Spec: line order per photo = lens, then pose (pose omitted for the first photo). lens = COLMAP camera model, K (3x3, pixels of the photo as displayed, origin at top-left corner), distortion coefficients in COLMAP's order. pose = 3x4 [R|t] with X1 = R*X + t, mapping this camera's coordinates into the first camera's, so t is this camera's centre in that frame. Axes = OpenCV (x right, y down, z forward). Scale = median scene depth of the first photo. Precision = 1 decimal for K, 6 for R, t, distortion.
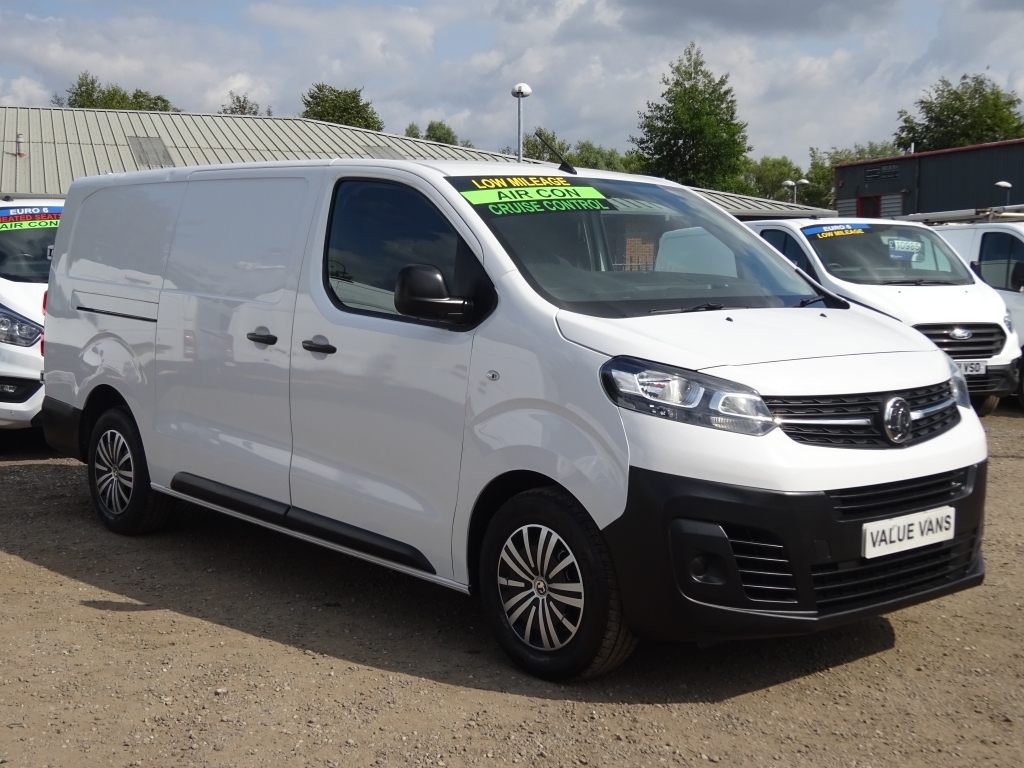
lens RADIAL K [[1475.6, 0, 560.3], [0, 1475.6, 383.7], [0, 0, 1]] dist [0.012801, -0.070269]
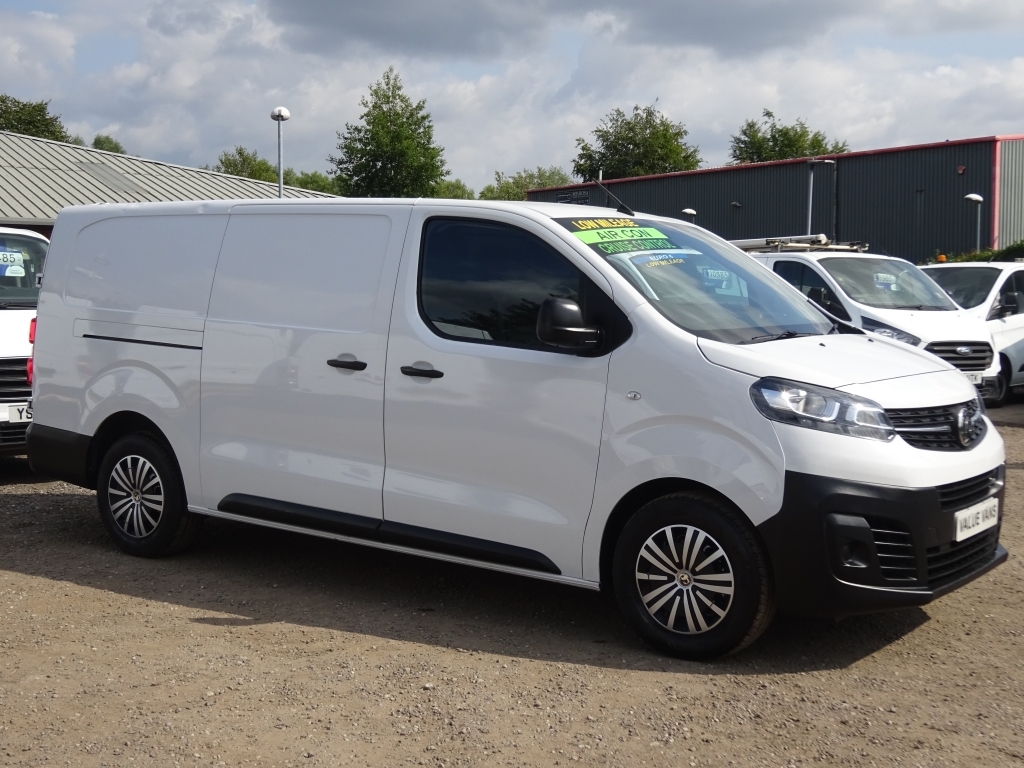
lens RADIAL K [[1475.6, 0, 560.3], [0, 1475.6, 383.7], [0, 0, 1]] dist [0.012801, -0.070269]
pose [[0.968828, -0.013819, 0.247349, -0.325278], [0.016838, 0.999807, -0.010095, -0.003517], [-0.247162, 0.013945, 0.968874, -0.075615]]
